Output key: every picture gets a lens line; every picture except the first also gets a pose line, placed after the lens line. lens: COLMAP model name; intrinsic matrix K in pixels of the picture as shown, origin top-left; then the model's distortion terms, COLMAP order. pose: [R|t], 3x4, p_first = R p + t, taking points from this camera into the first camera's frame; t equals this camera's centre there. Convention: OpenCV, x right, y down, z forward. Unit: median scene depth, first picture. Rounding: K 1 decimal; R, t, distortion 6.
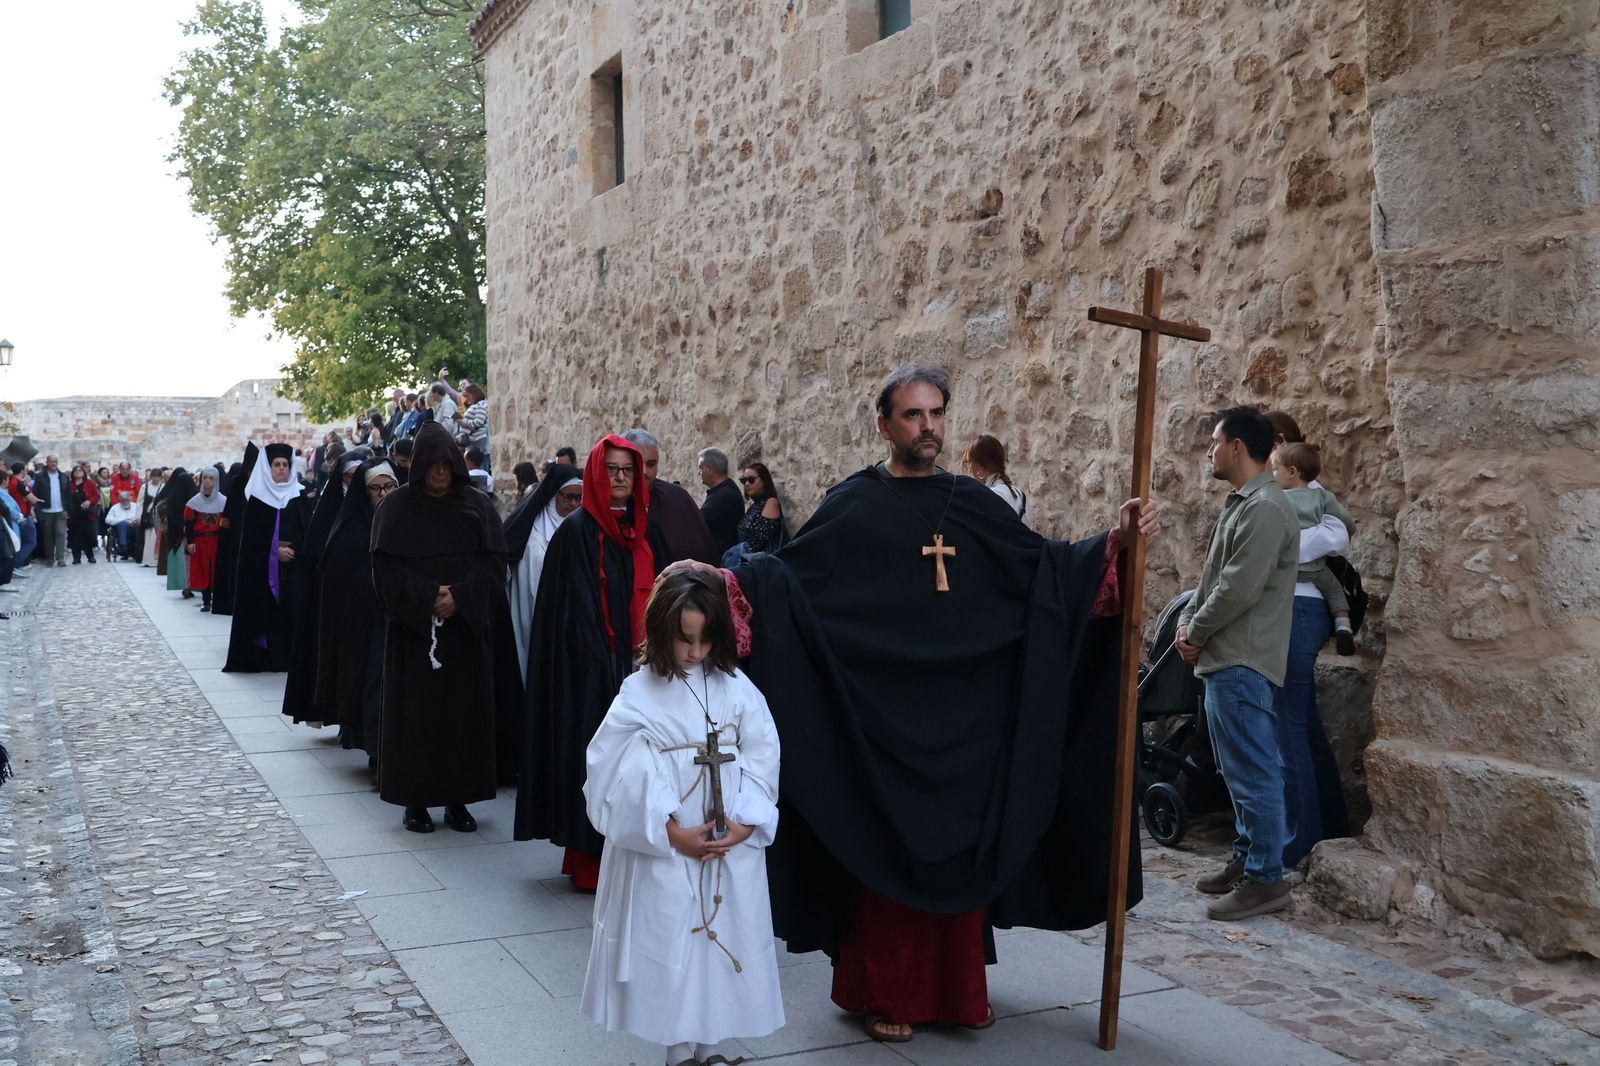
lens RADIAL K [[1556.8, 0, 800.0], [0, 1556.8, 533.0], [0, 0, 1]] dist [-0.101069, 0.217272]
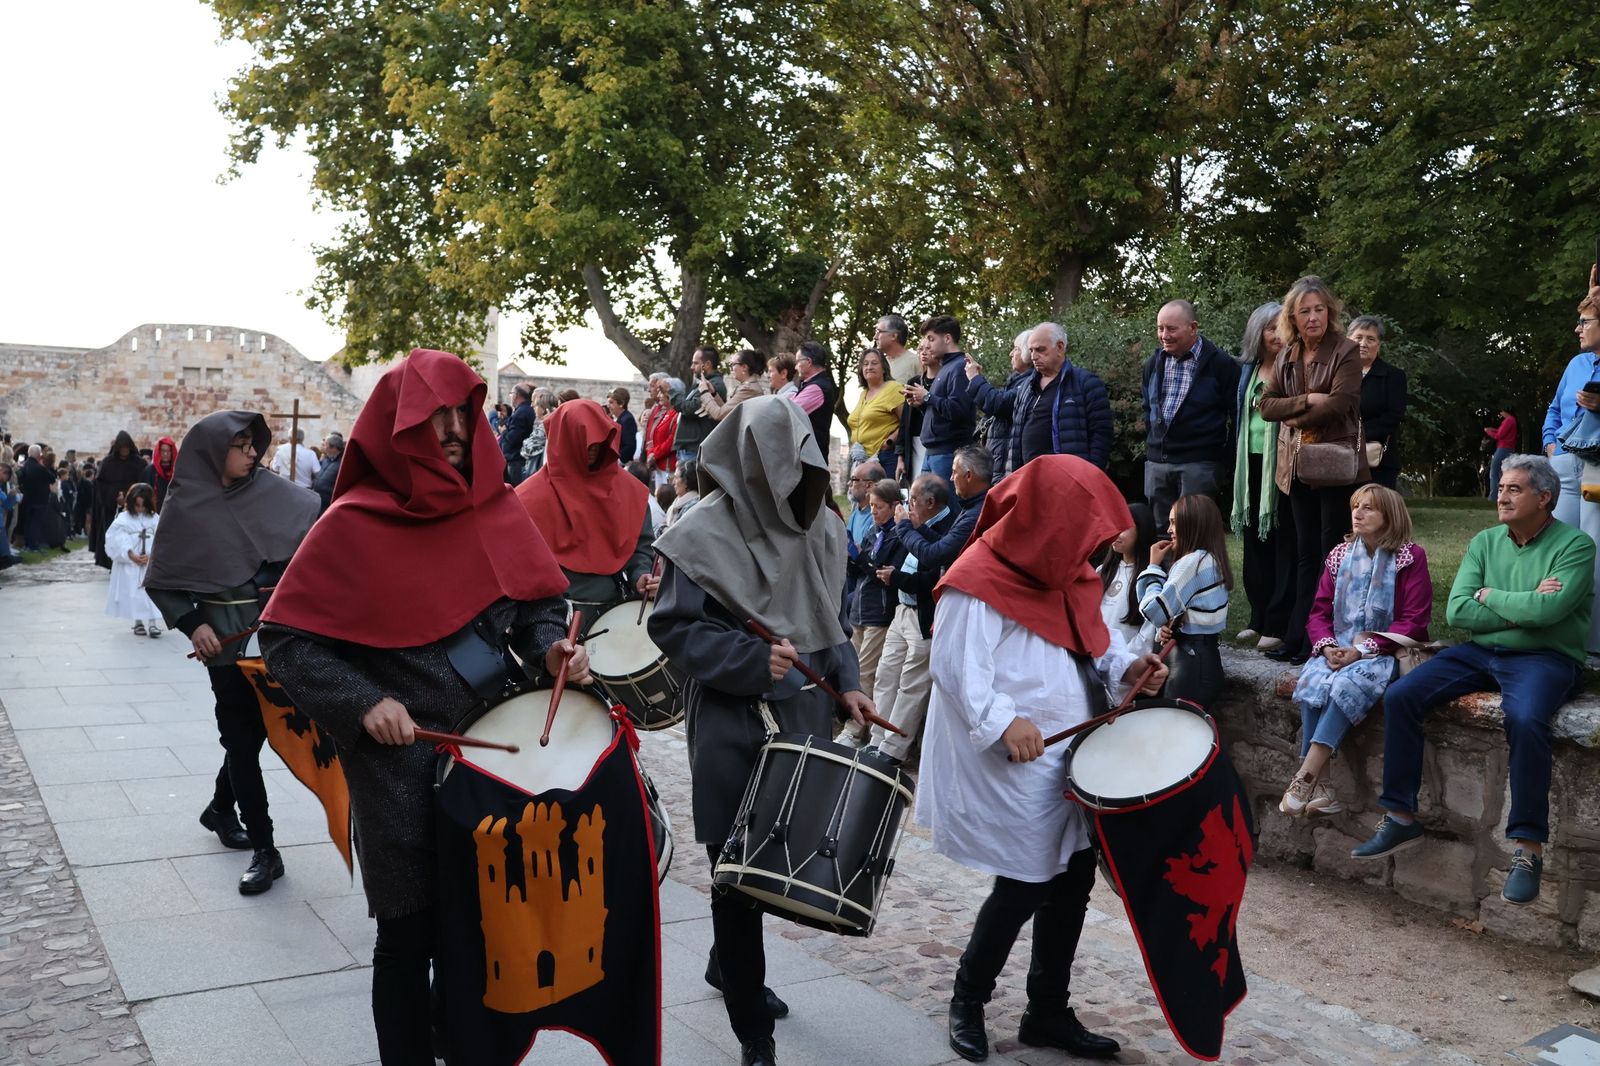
lens RADIAL K [[1345.7, 0, 800.0], [0, 1345.7, 533.0], [0, 0, 1]] dist [-0.156834, 0.130657]
pose [[0.986429, 0.029284, 0.161555, -0.128051], [-0.032008, 0.999386, 0.014281, -0.010703], [-0.161038, -0.019258, 0.986760, 0.270479]]
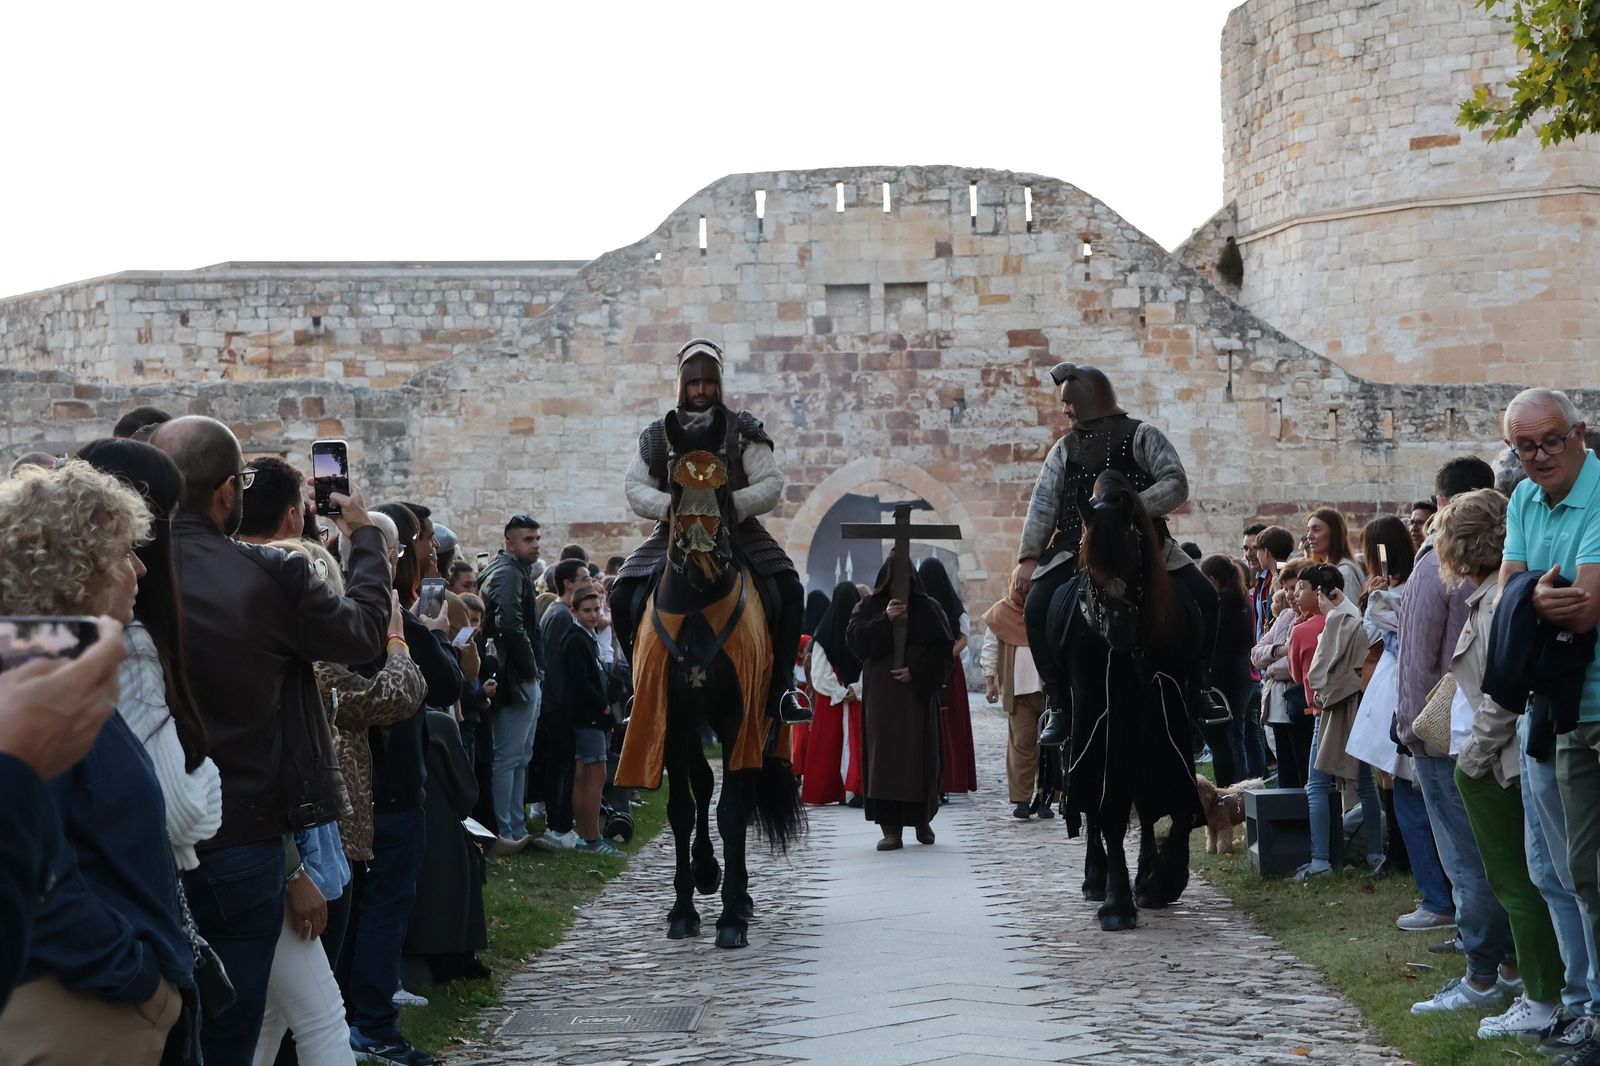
lens RADIAL K [[3198.9, 0, 800.0], [0, 3198.9, 533.0], [0, 0, 1]] dist [0.230938, -0.219815]
pose [[0.961022, -0.010712, -0.276263, -0.169870], [0.004702, 0.999738, -0.022410, -0.014541], [0.276431, 0.020237, 0.960821, 0.391764]]
